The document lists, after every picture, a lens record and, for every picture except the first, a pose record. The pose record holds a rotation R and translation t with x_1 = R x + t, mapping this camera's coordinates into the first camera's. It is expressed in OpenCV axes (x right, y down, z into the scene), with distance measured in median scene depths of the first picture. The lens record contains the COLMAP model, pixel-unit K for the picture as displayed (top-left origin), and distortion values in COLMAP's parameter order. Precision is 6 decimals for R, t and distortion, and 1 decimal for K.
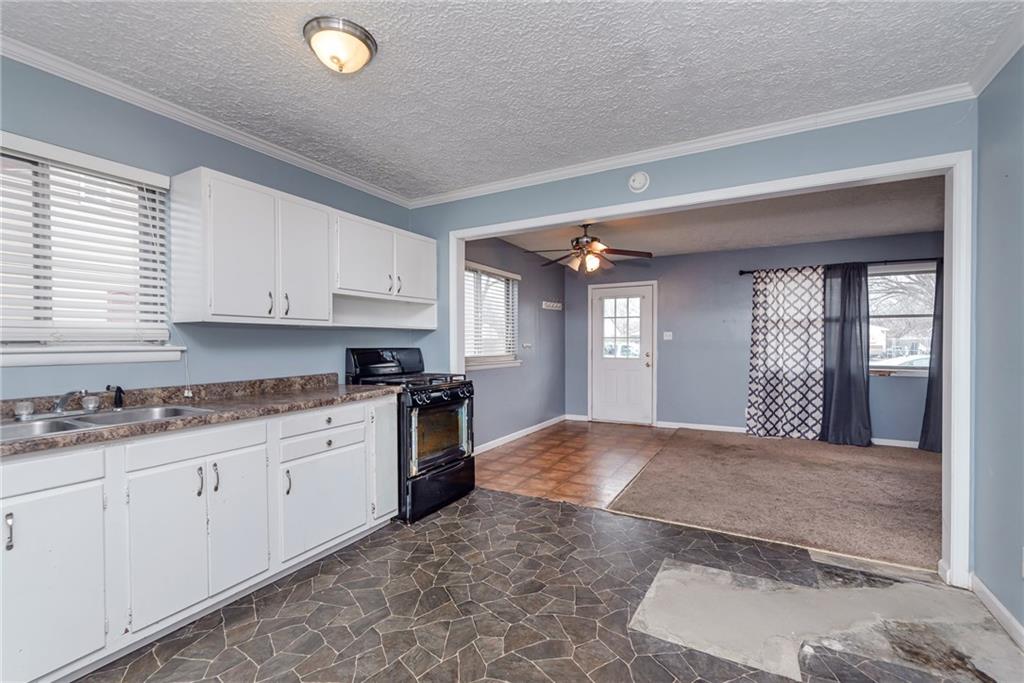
lens RADIAL K [[444.5, 0, 510.6], [0, 444.5, 349.4], [0, 0, 1]] dist [0.002778, 0.000180]
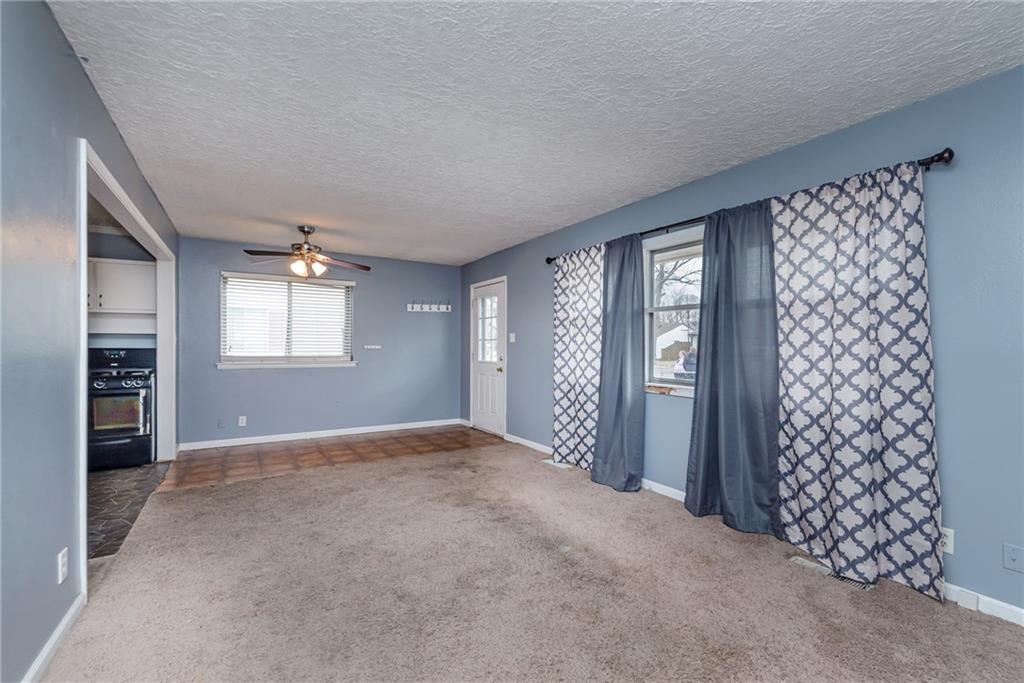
lens RADIAL K [[444.5, 0, 520.5], [0, 444.5, 350.4], [0, 0, 1]] dist [0.002778, 0.000180]
pose [[0.877662, 0.007666, -0.479219, 1.955255], [-0.009879, 0.999949, -0.002097, -0.007589], [0.479179, 0.006574, 0.877693, 0.562367]]
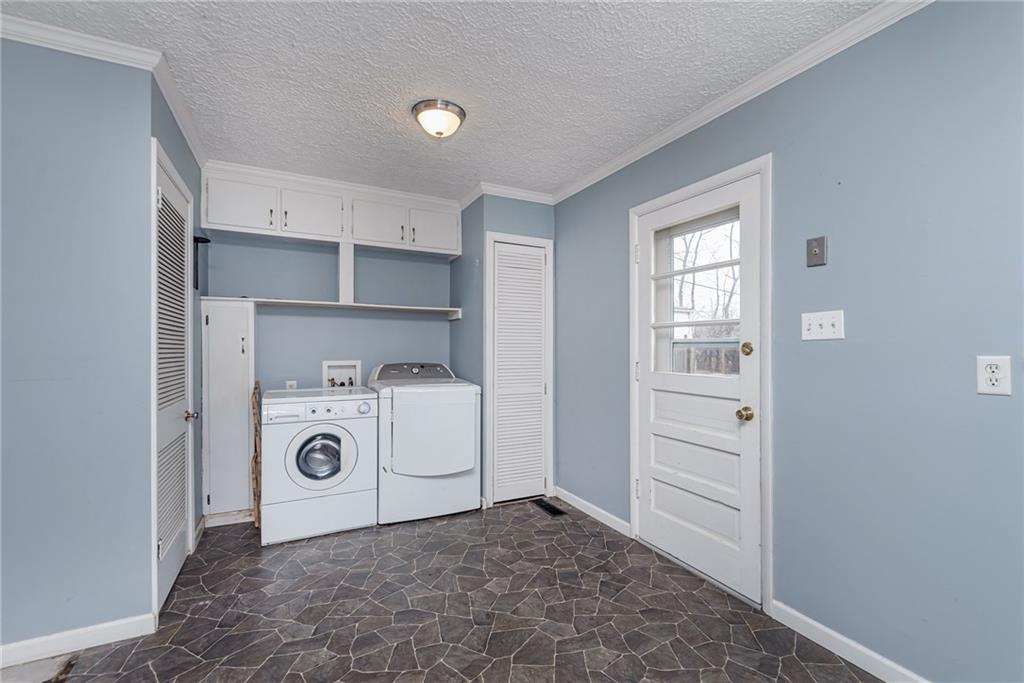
lens RADIAL K [[444.5, 0, 517.8], [0, 444.5, 344.0], [0, 0, 1]] dist [0.002778, 0.000180]
pose [[-0.834766, 0.001800, 0.550603, -0.552729], [0.008046, 0.999928, 0.008930, -0.026450], [-0.550547, 0.011885, -0.834720, 1.403590]]
